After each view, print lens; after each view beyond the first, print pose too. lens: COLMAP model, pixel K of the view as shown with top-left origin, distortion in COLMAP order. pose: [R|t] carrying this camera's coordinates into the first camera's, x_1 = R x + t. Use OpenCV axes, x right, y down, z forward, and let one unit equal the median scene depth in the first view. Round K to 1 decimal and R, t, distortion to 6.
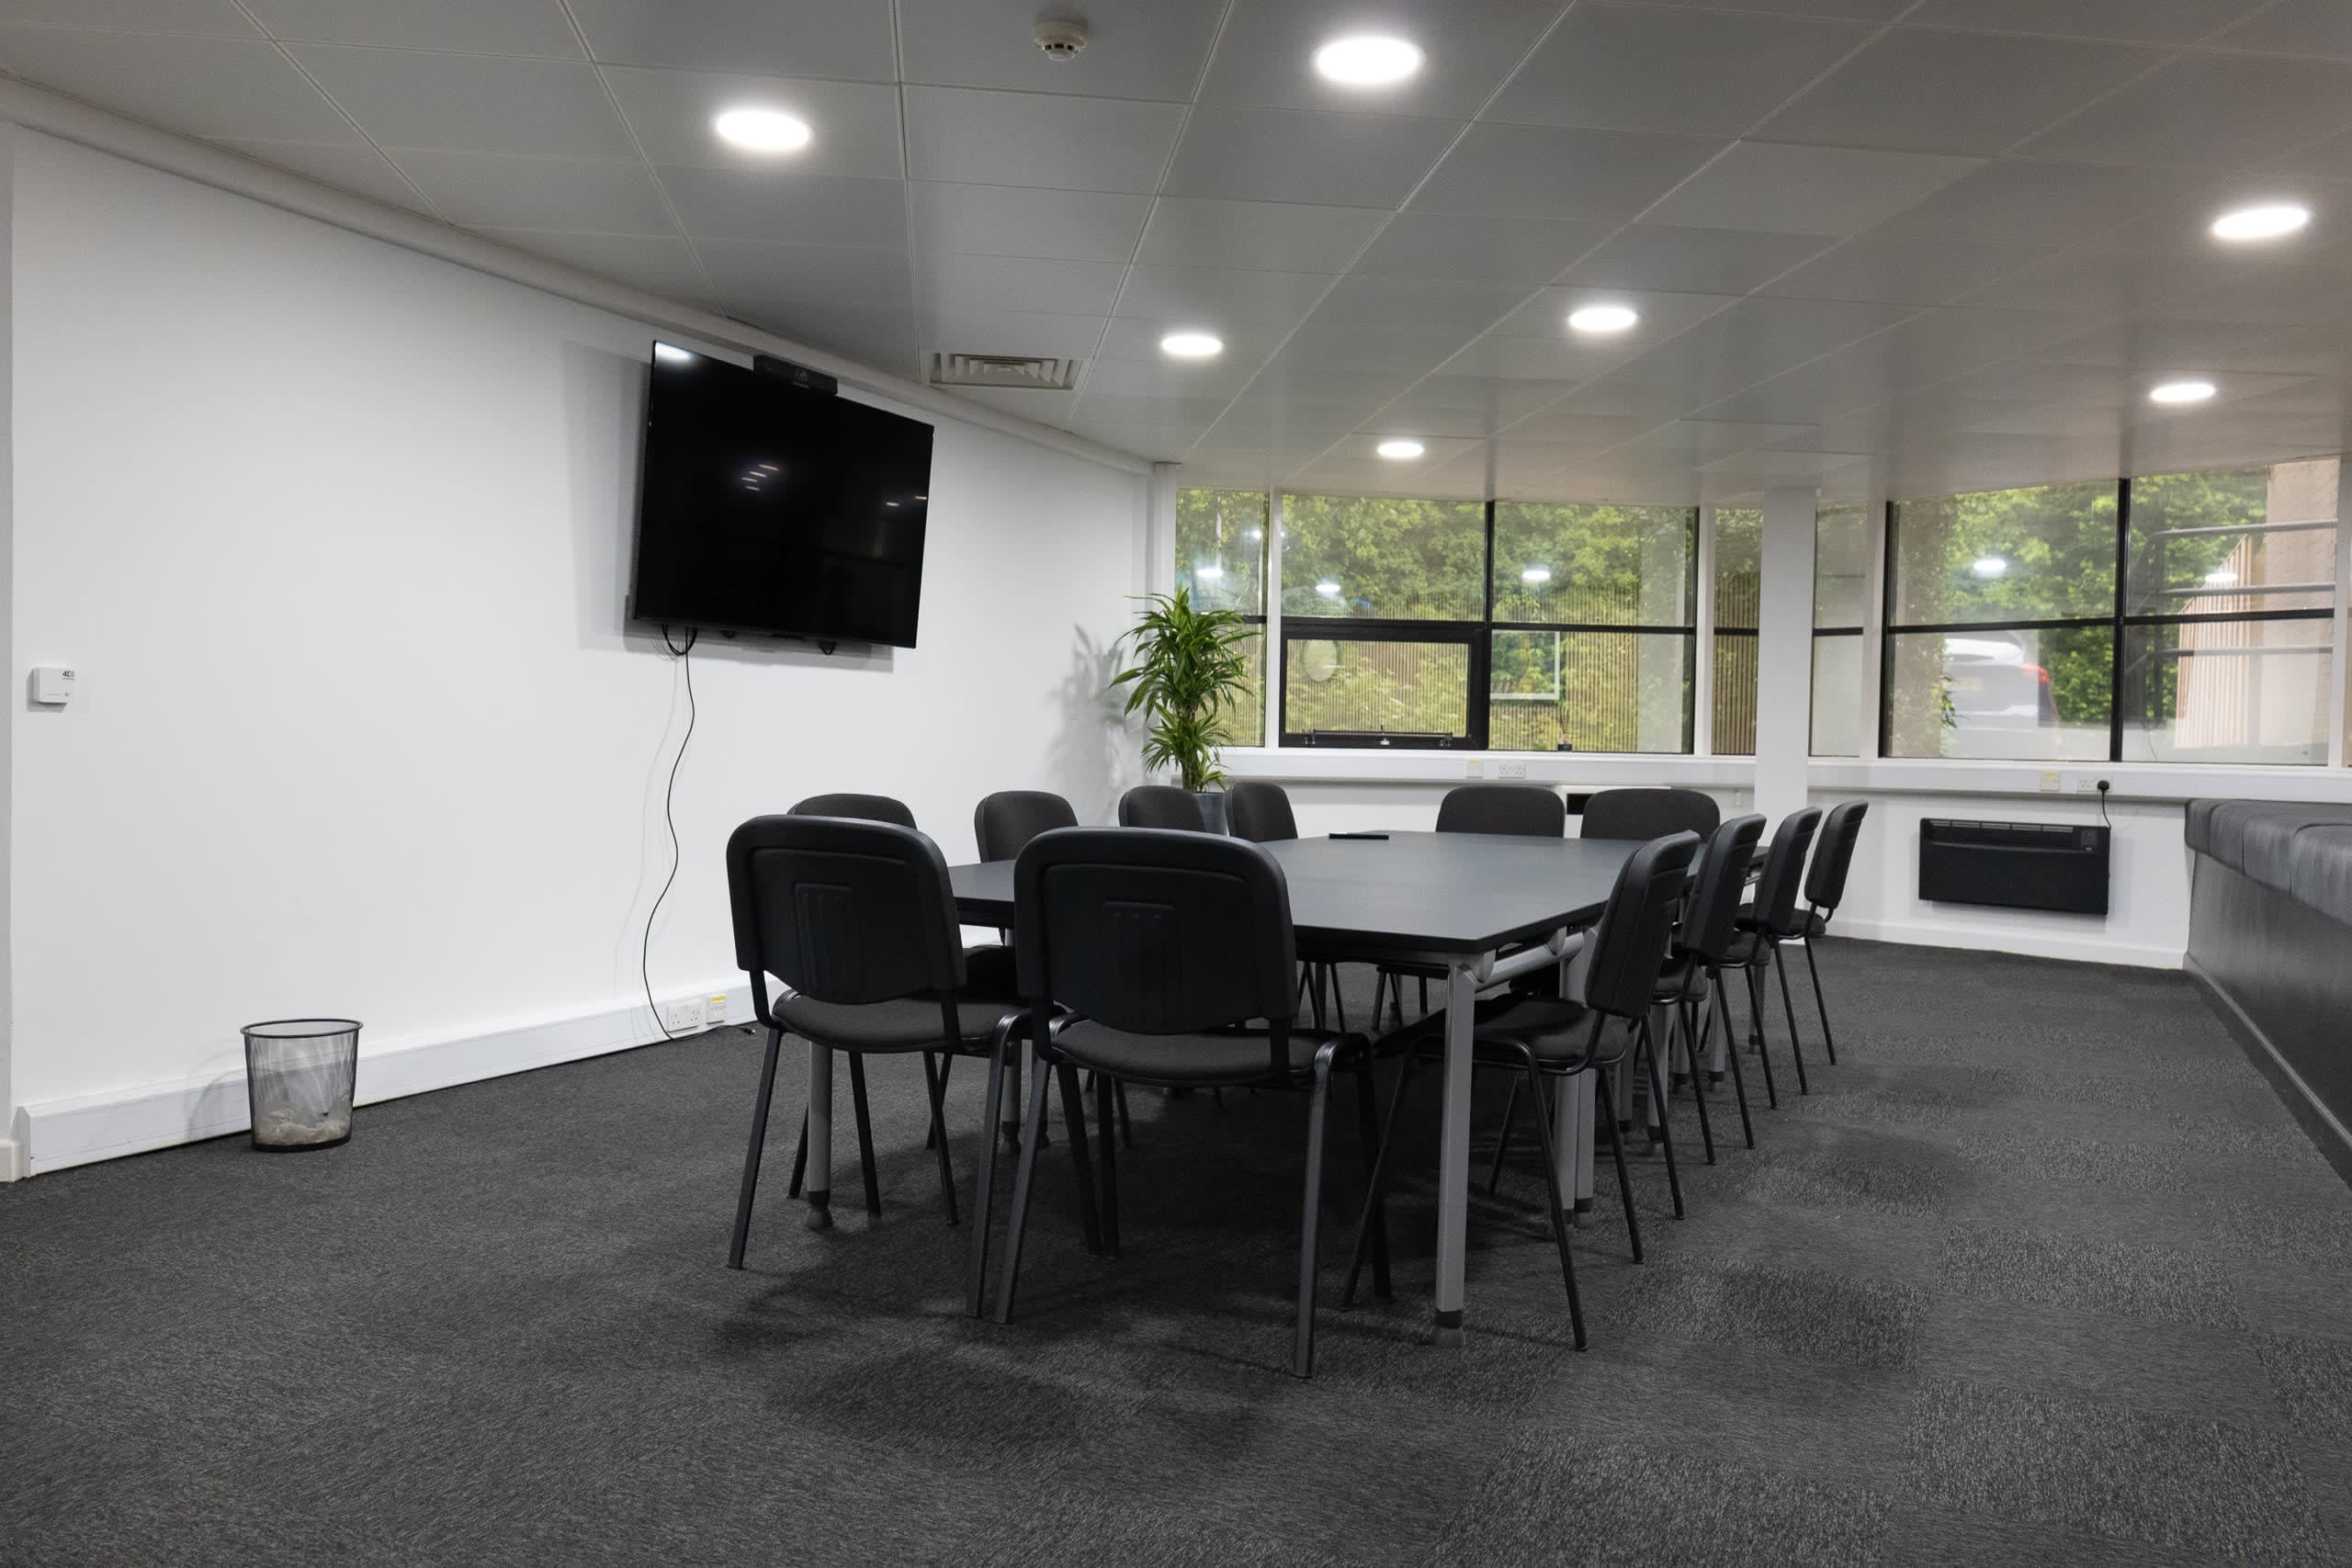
lens RADIAL K [[1714.3, 0, 1176.0], [0, 1714.3, 784.0], [0, 0, 1]] dist [-0.002155, 0.000519]
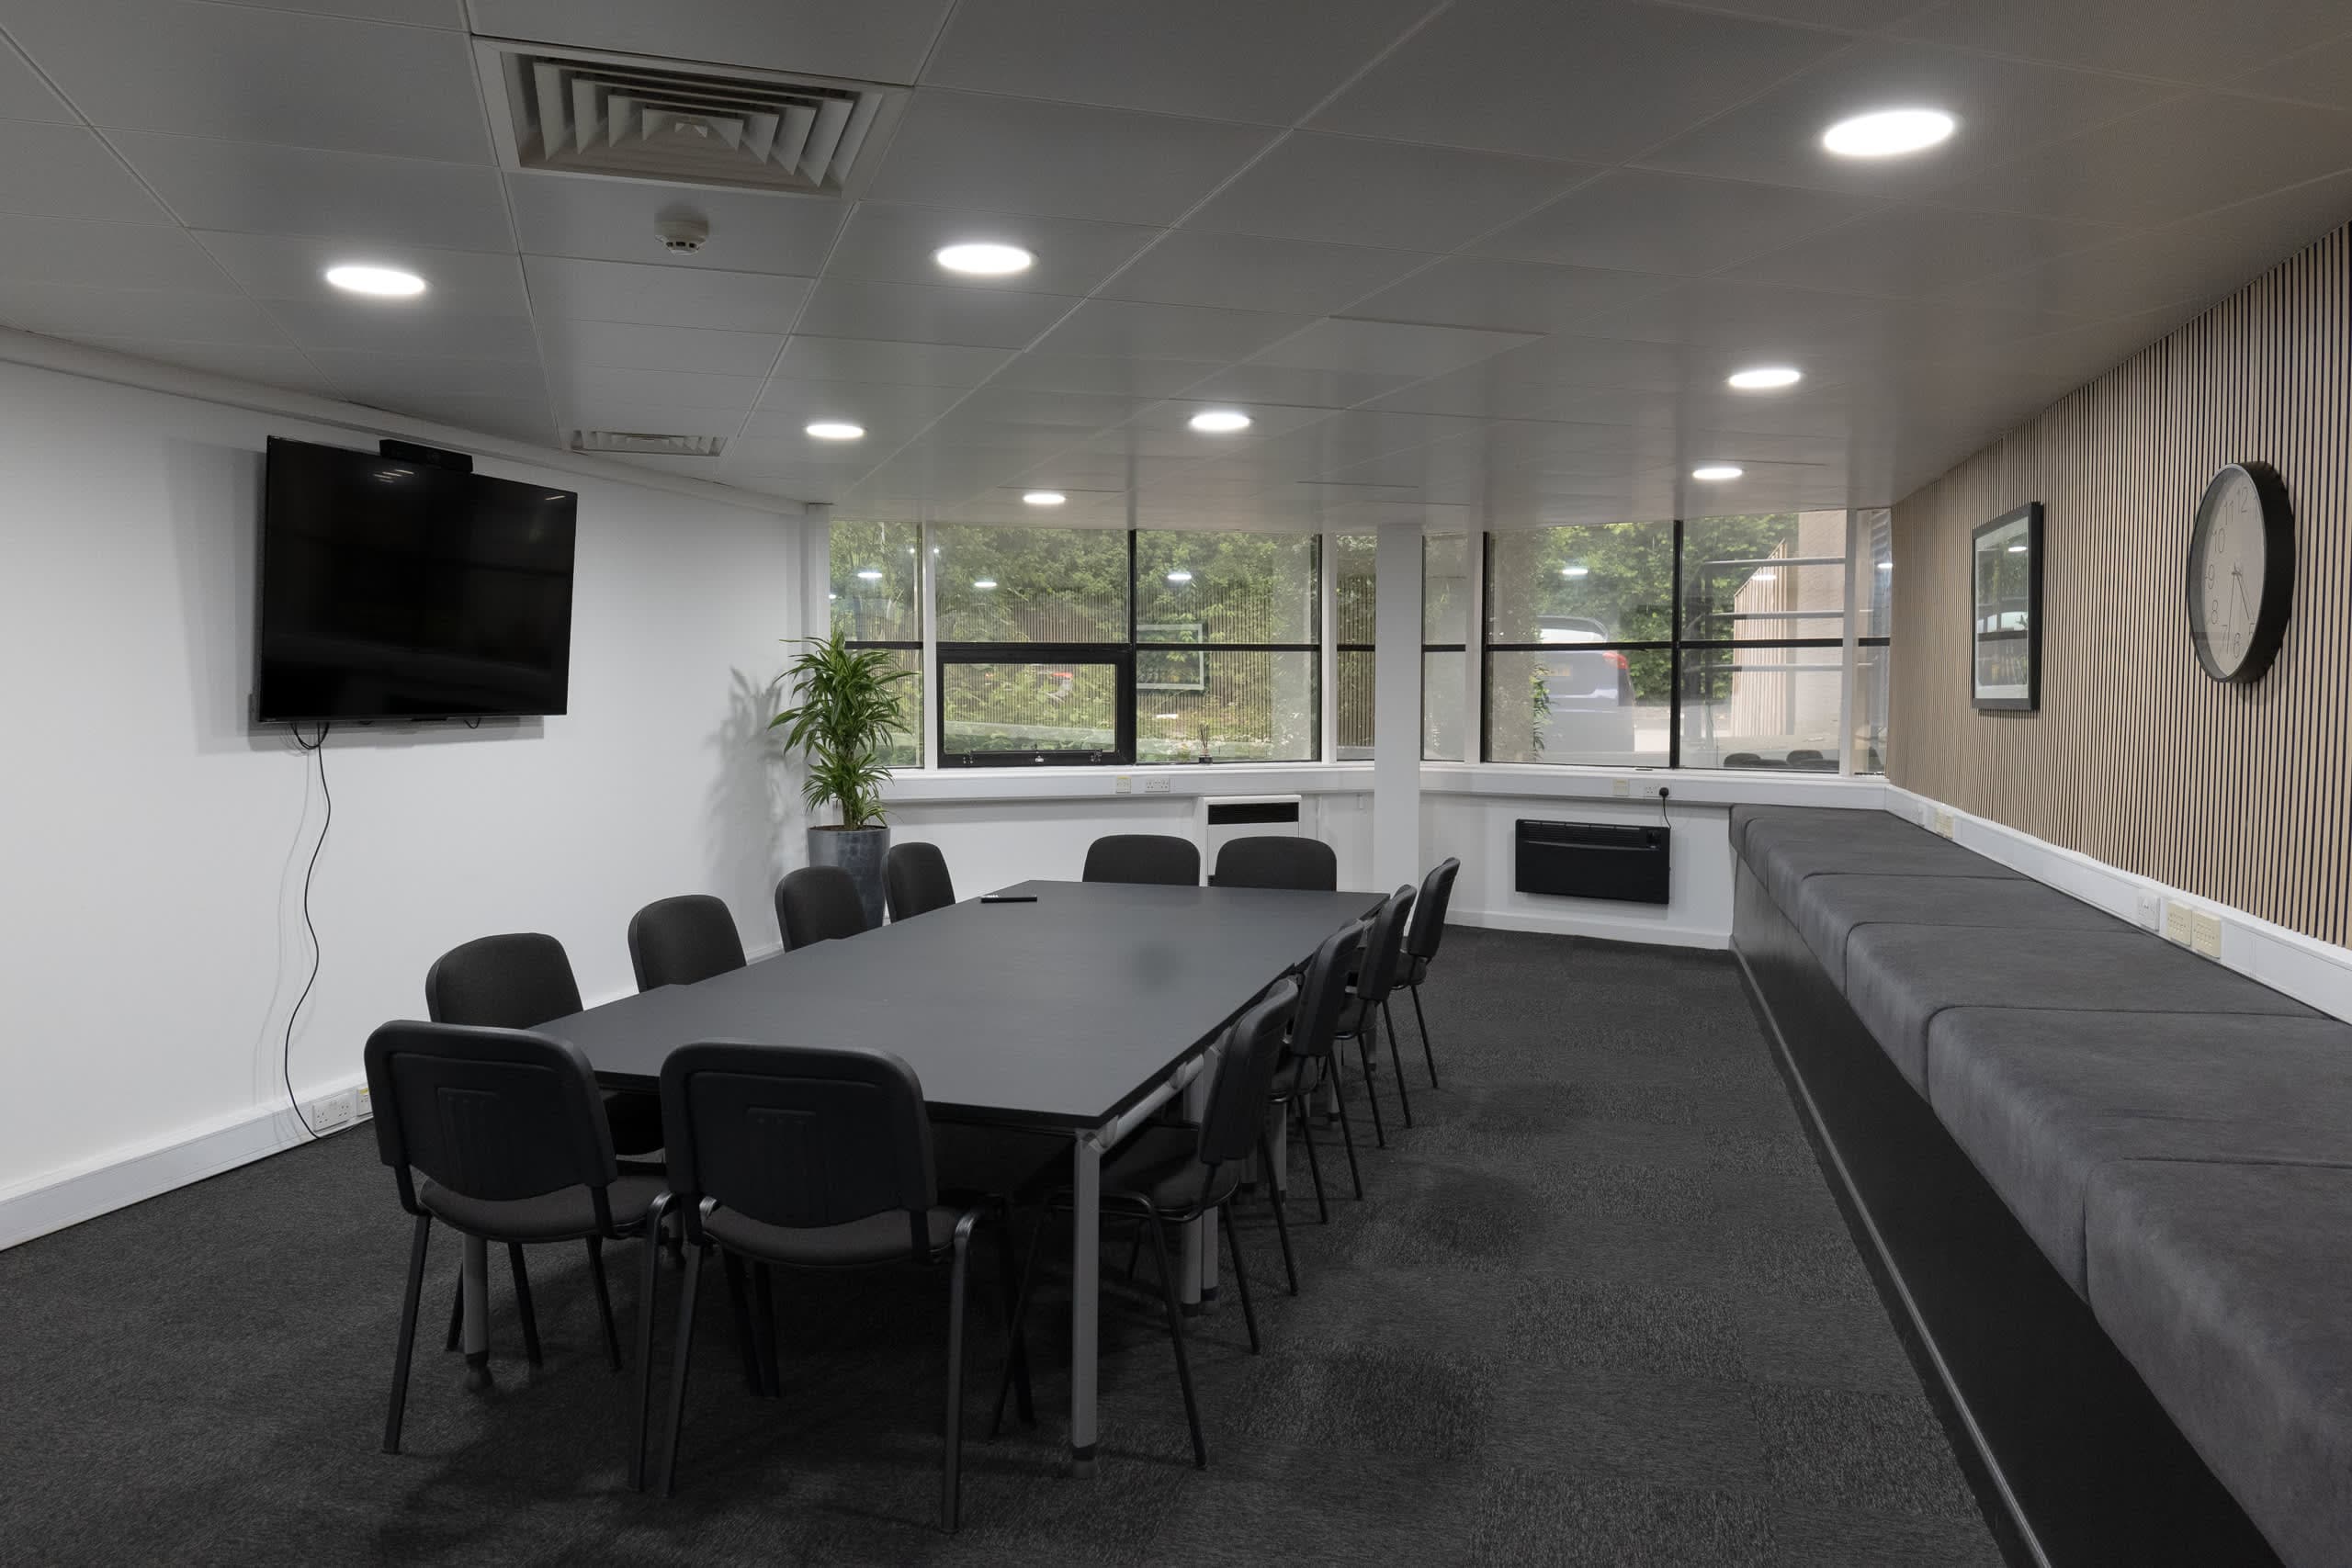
lens RADIAL K [[1642.2, 0, 1176.0], [0, 1642.2, 784.0], [0, 0, 1]] dist [-0.003429, 0.003205]
pose [[0.980613, -0.029425, 0.193734, 0.010853], [0.021775, 0.998901, 0.041498, -0.069742], [-0.194742, -0.036475, 0.980176, -0.014447]]
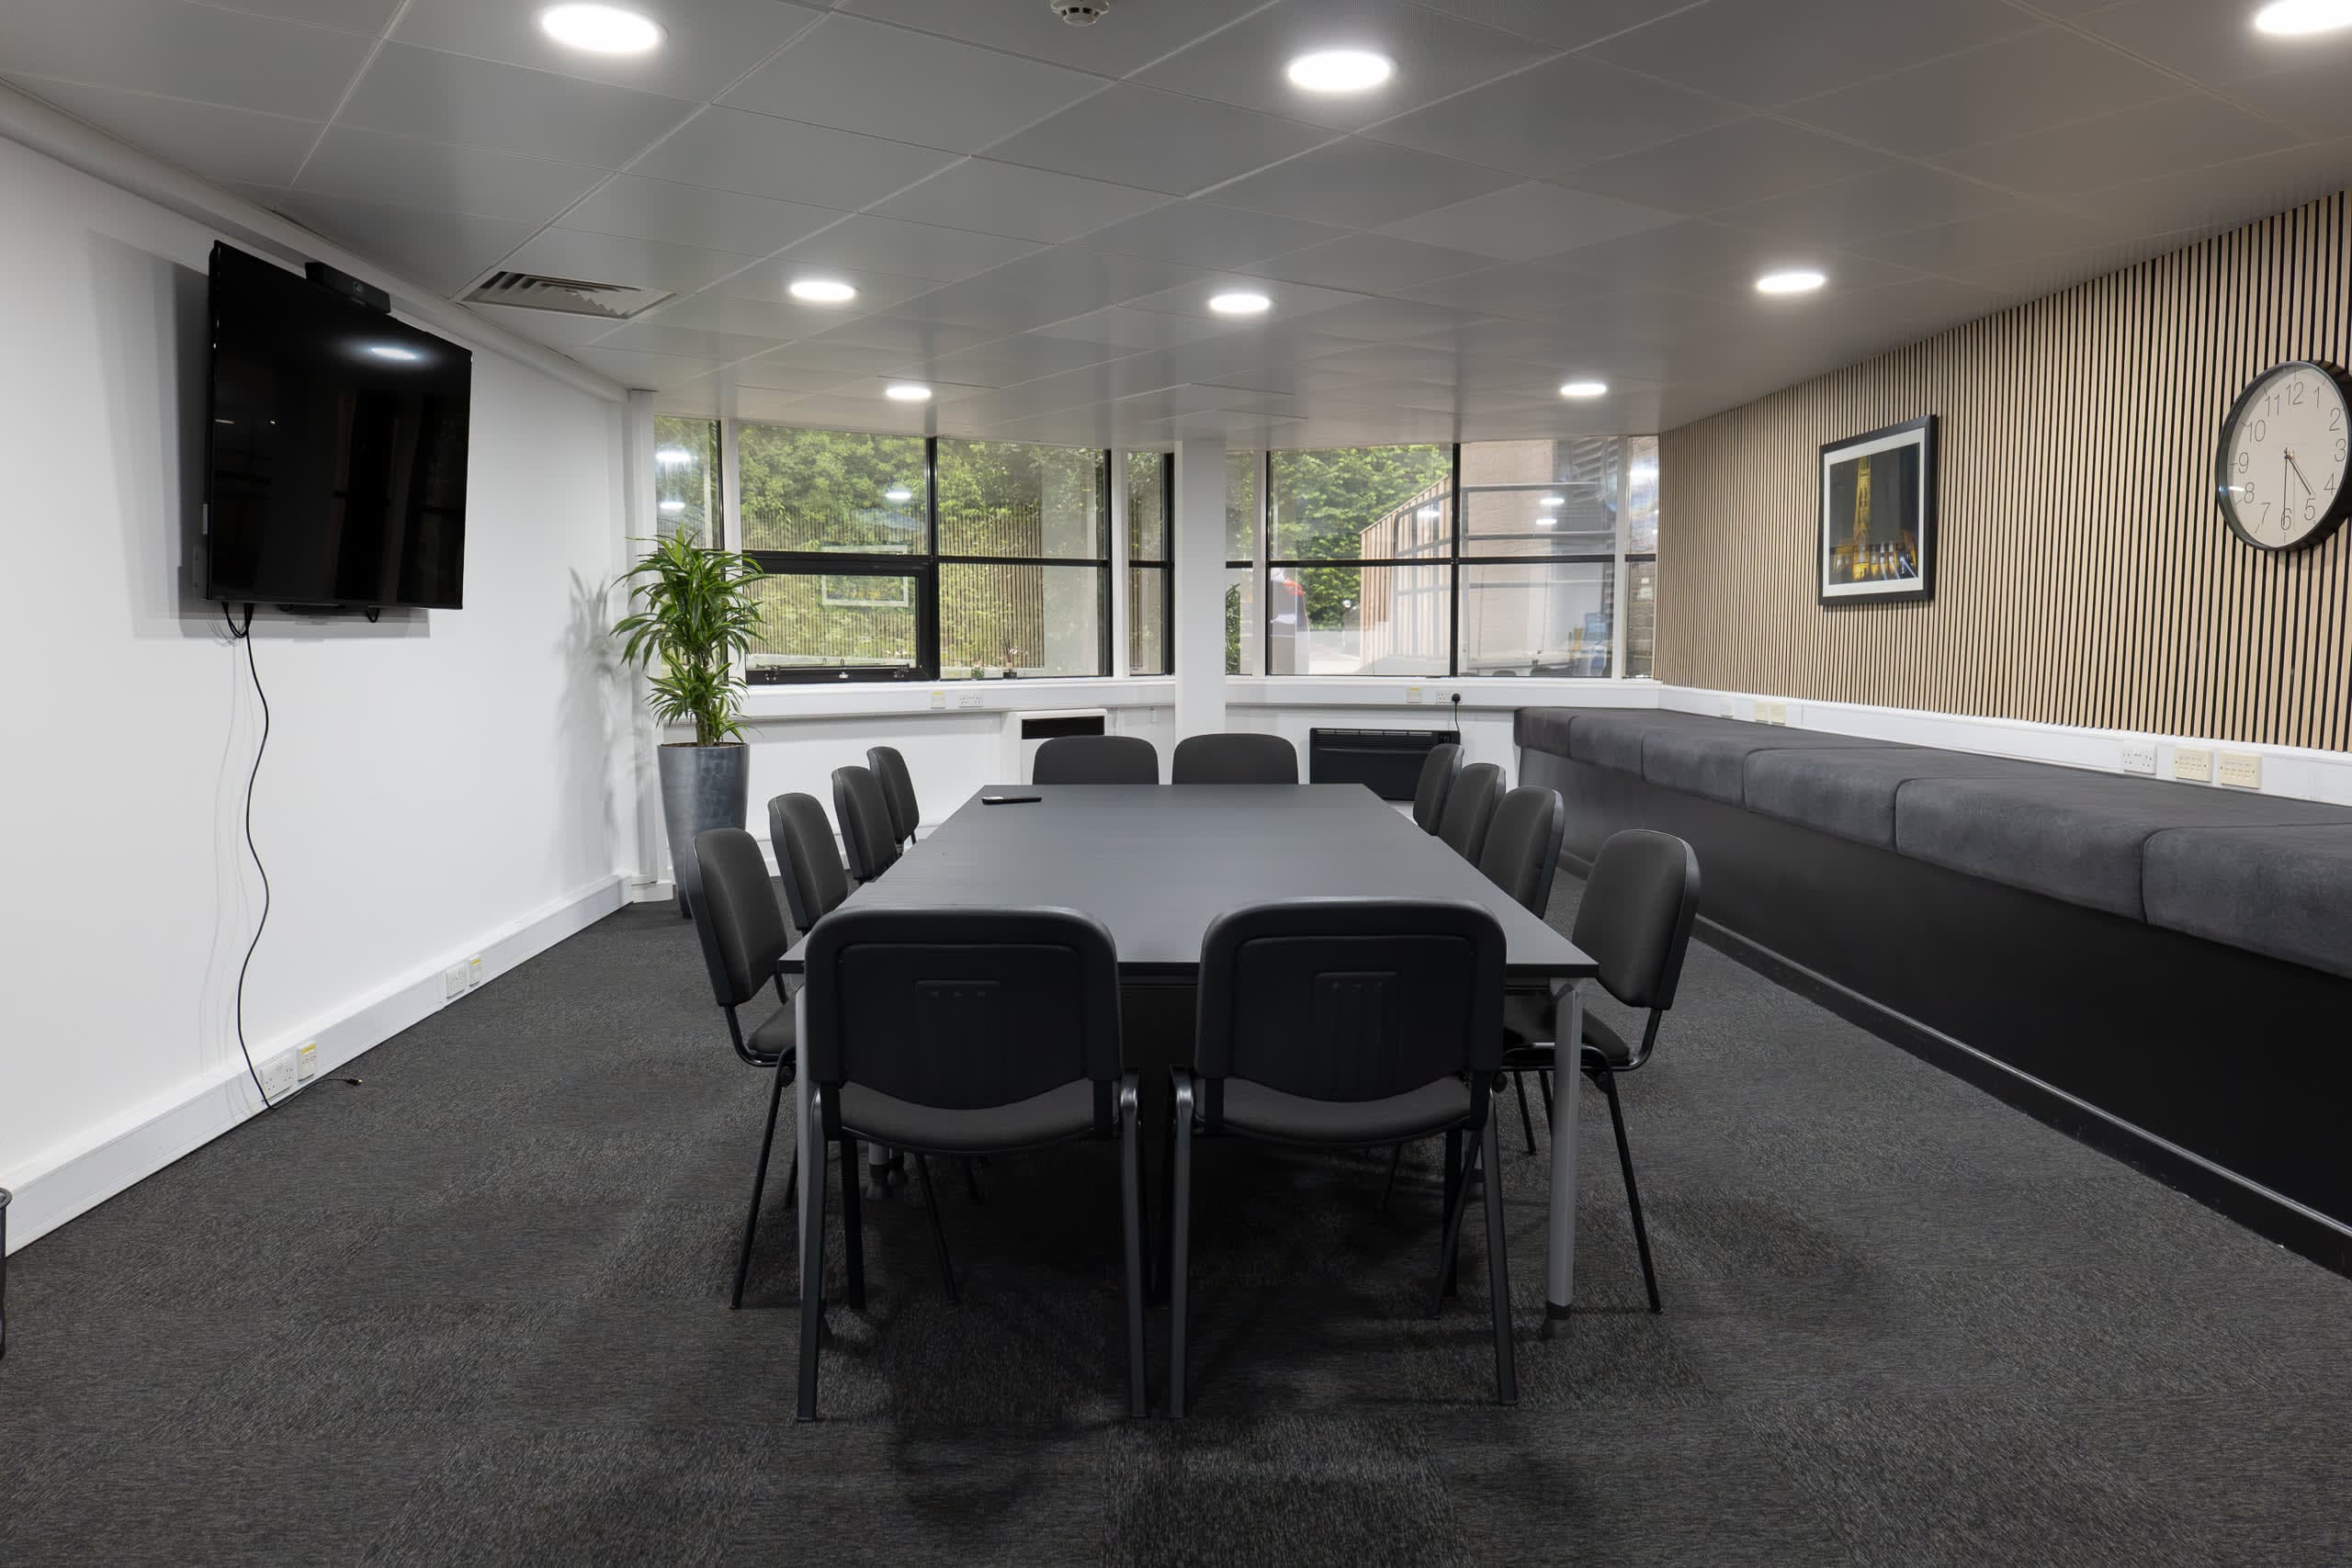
lens RADIAL K [[1597.0, 0, 1176.0], [0, 1597.0, 784.0], [0, 0, 1]] dist [-0.001832, 0.001501]
pose [[0.877927, -0.065508, 0.474292, -0.220470], [0.029415, 0.996104, 0.083131, -0.046946], [-0.477890, -0.059032, 0.876434, 0.111226]]
